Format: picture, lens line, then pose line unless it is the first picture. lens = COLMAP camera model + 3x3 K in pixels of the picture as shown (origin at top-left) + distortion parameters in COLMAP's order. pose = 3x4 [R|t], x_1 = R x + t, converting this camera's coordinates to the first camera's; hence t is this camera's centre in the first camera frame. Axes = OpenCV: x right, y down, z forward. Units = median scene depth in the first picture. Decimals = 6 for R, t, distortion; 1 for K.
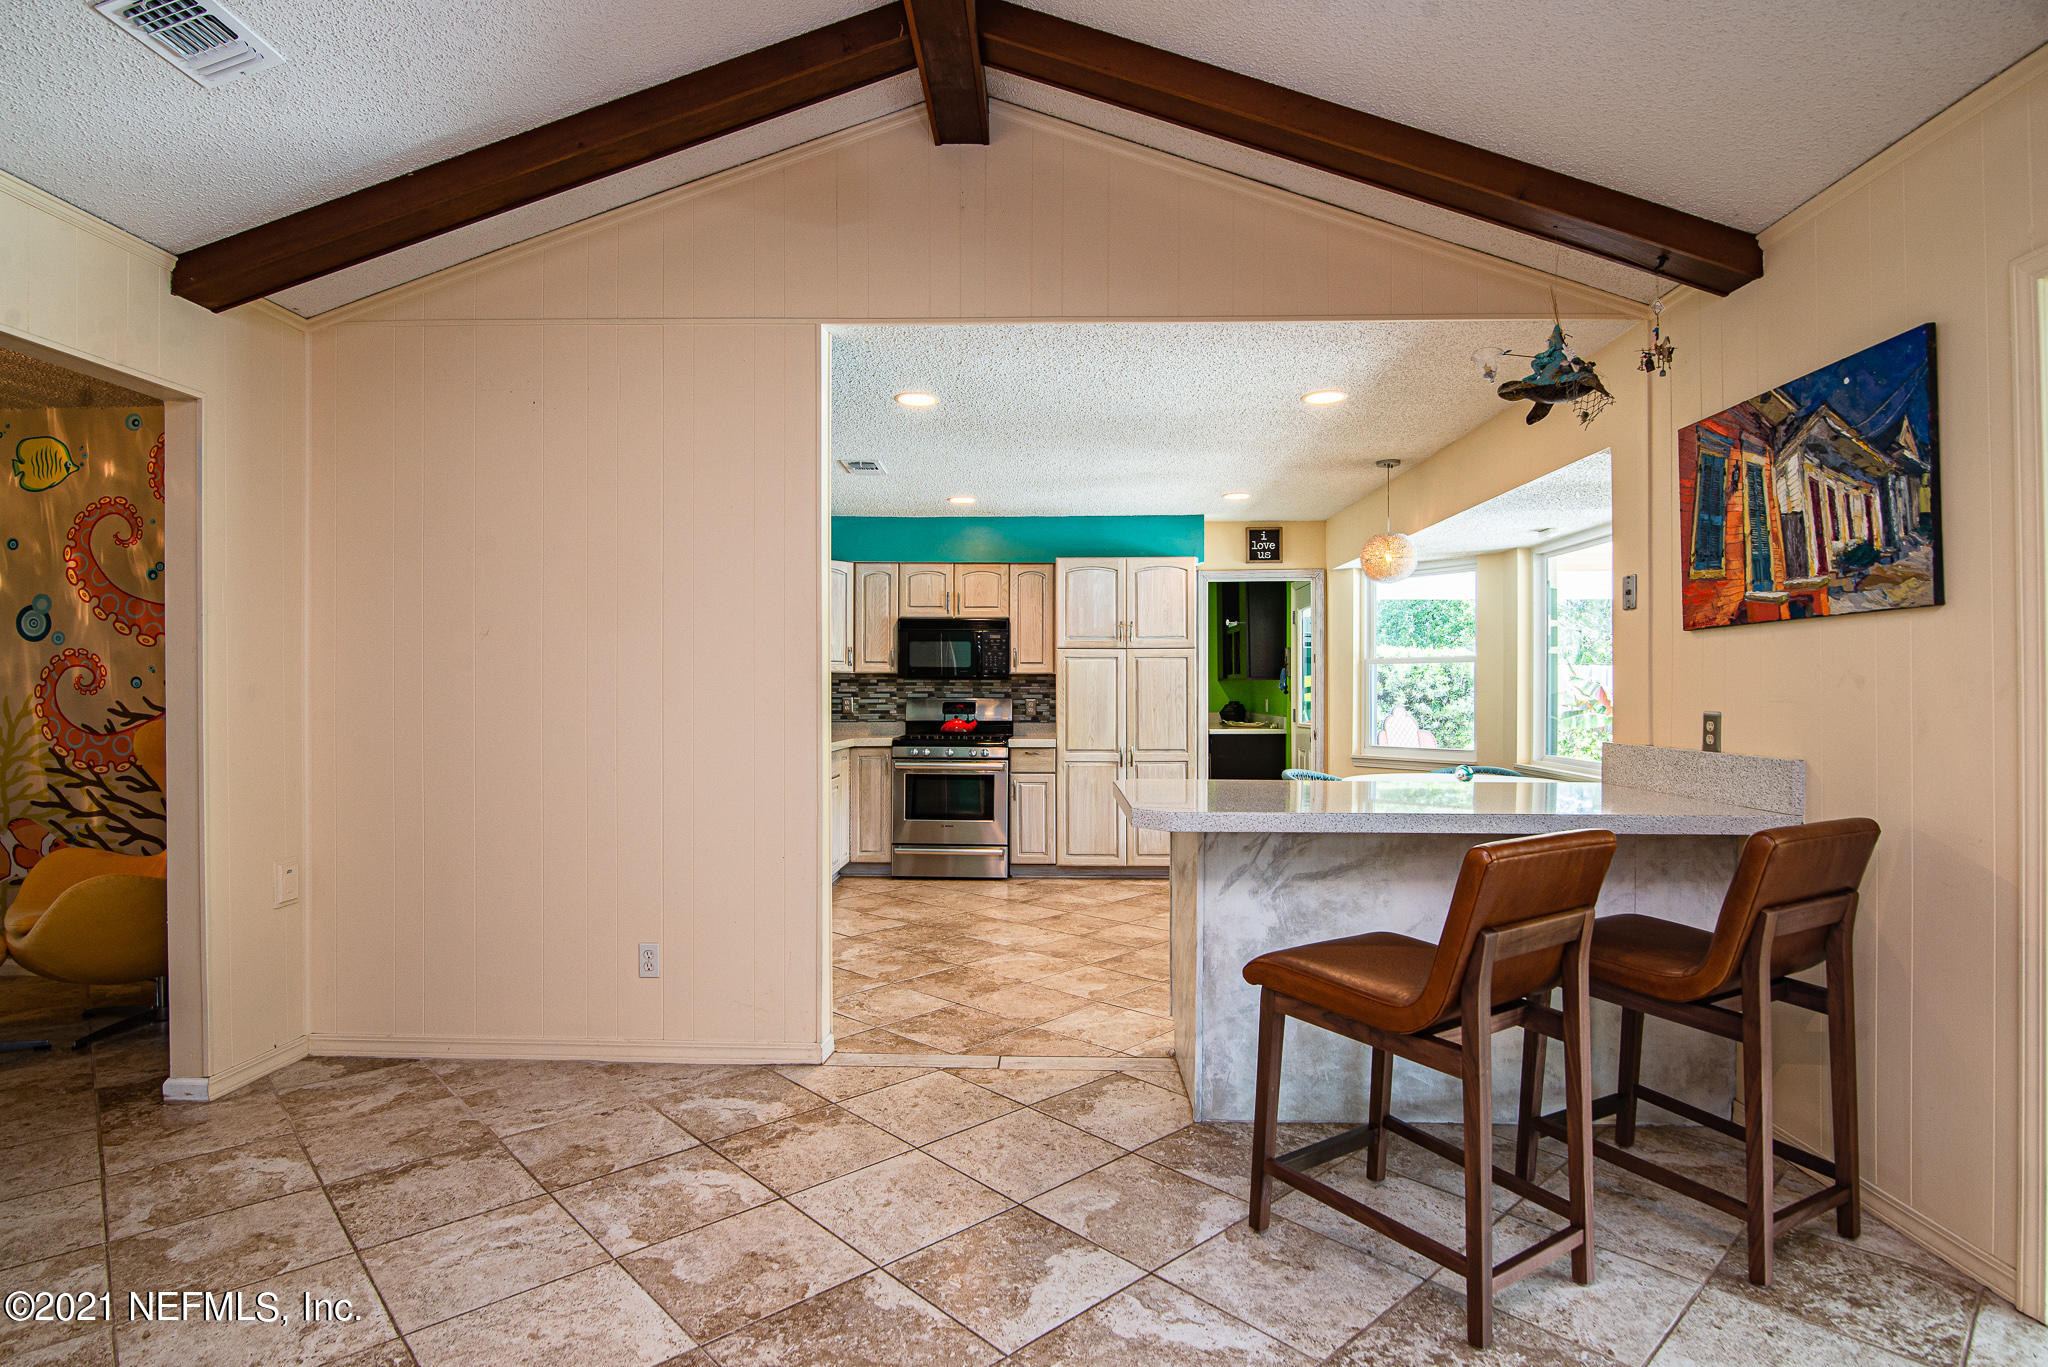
lens RADIAL K [[1039.5, 0, 1017.0], [0, 1039.5, 685.1], [0, 0, 1]] dist [-0.013715, 0.000784]
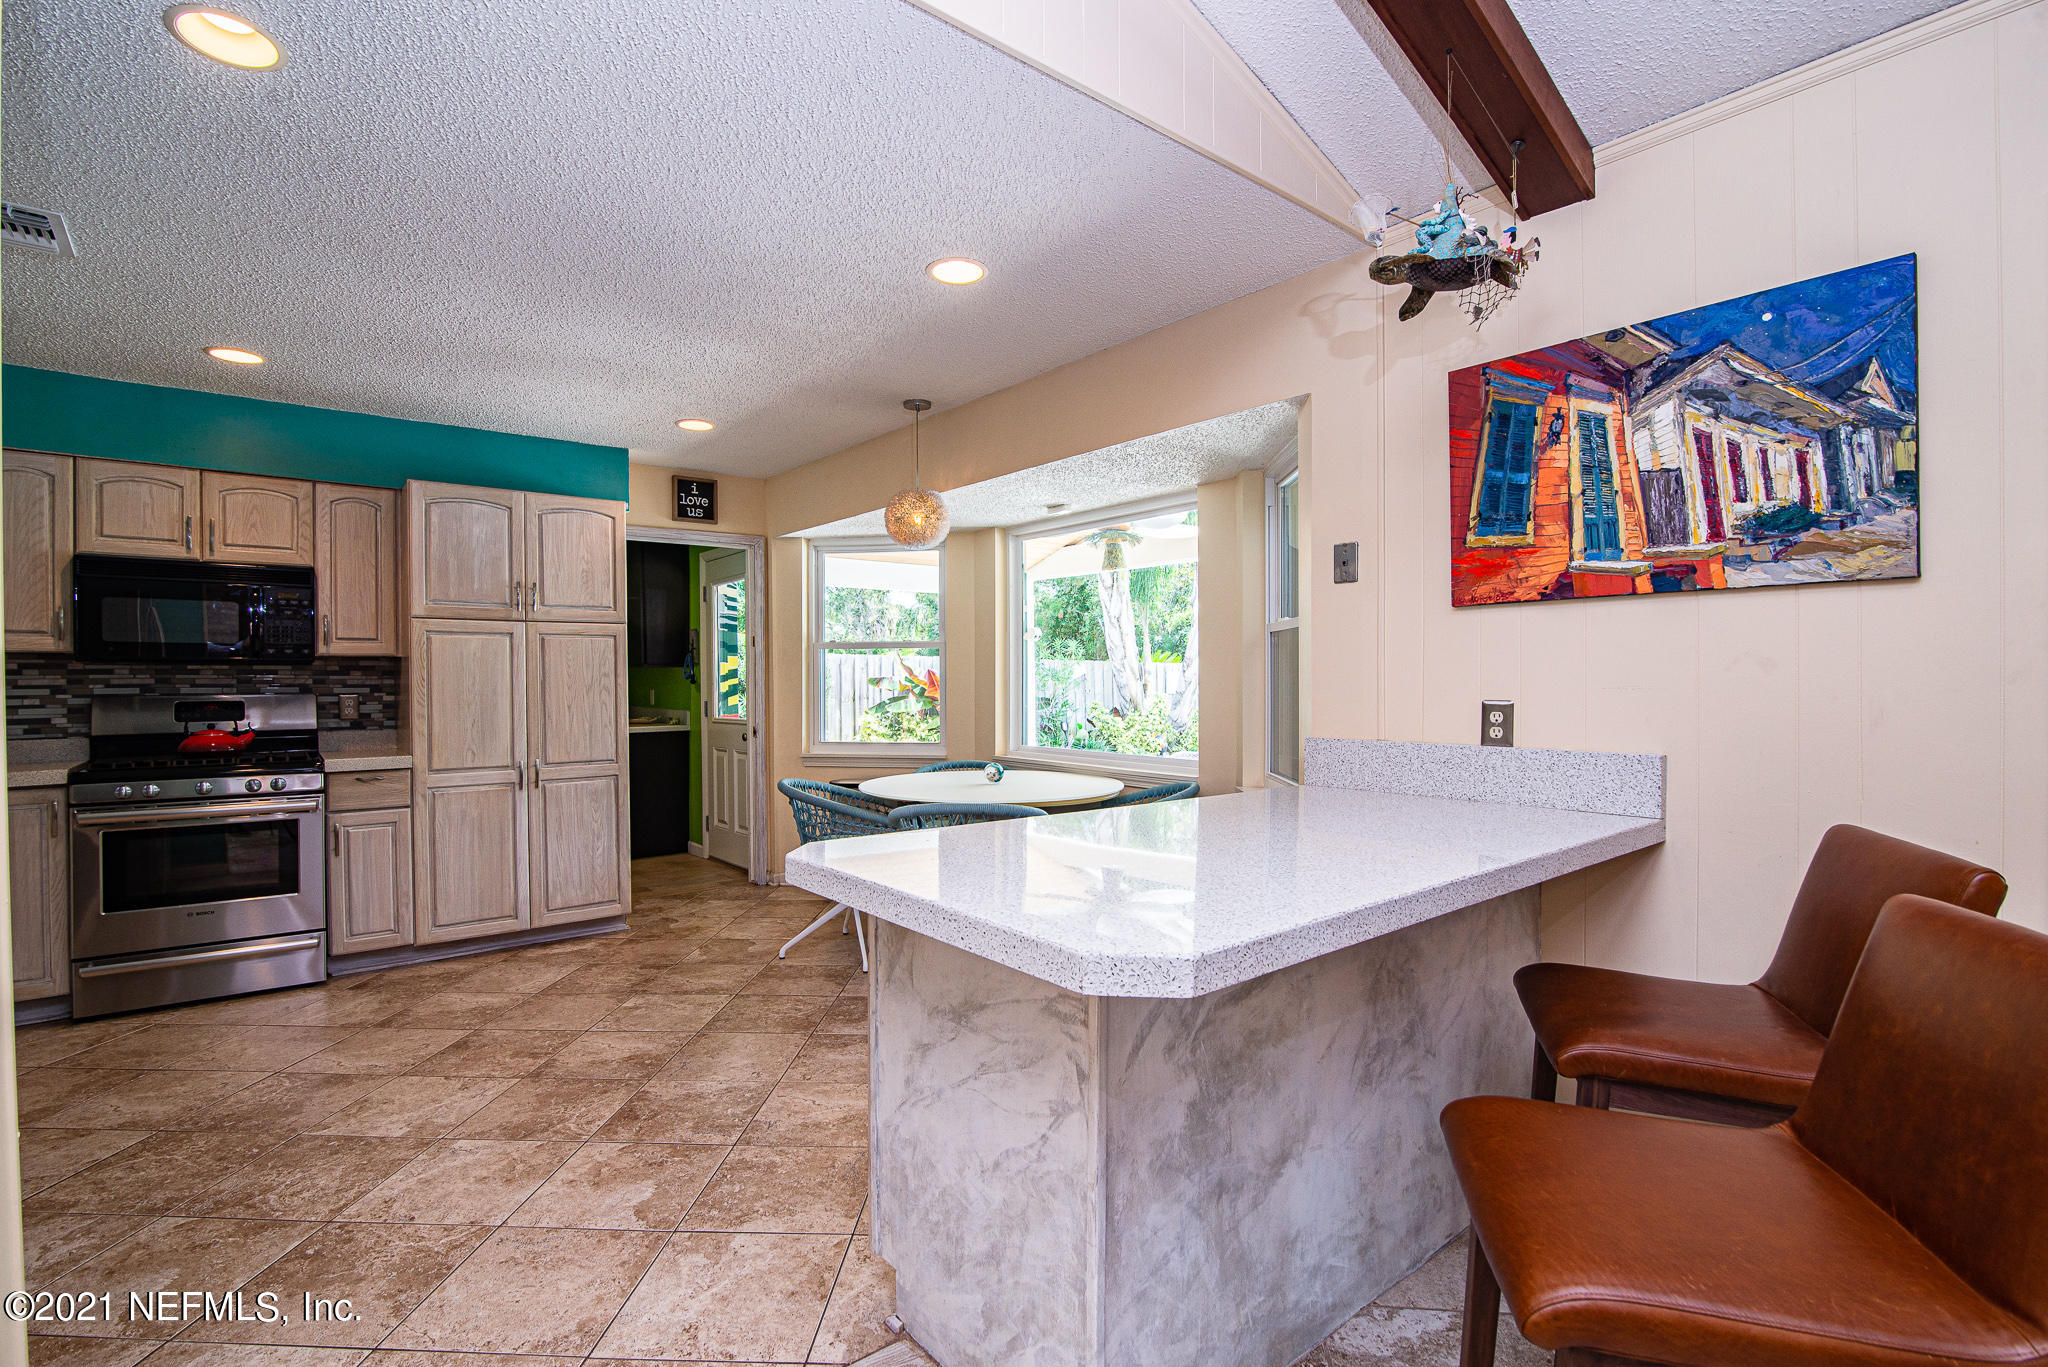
lens RADIAL K [[958.1, 0, 1021.9], [0, 958.1, 687.4], [0, 0, 1]] dist [-0.020126, 0.000571]
pose [[0.750779, -0.010508, 0.660470, -0.161299], [0.001674, 0.999901, 0.014006, 0.003016], [-0.660551, -0.009410, 0.750722, 0.687312]]
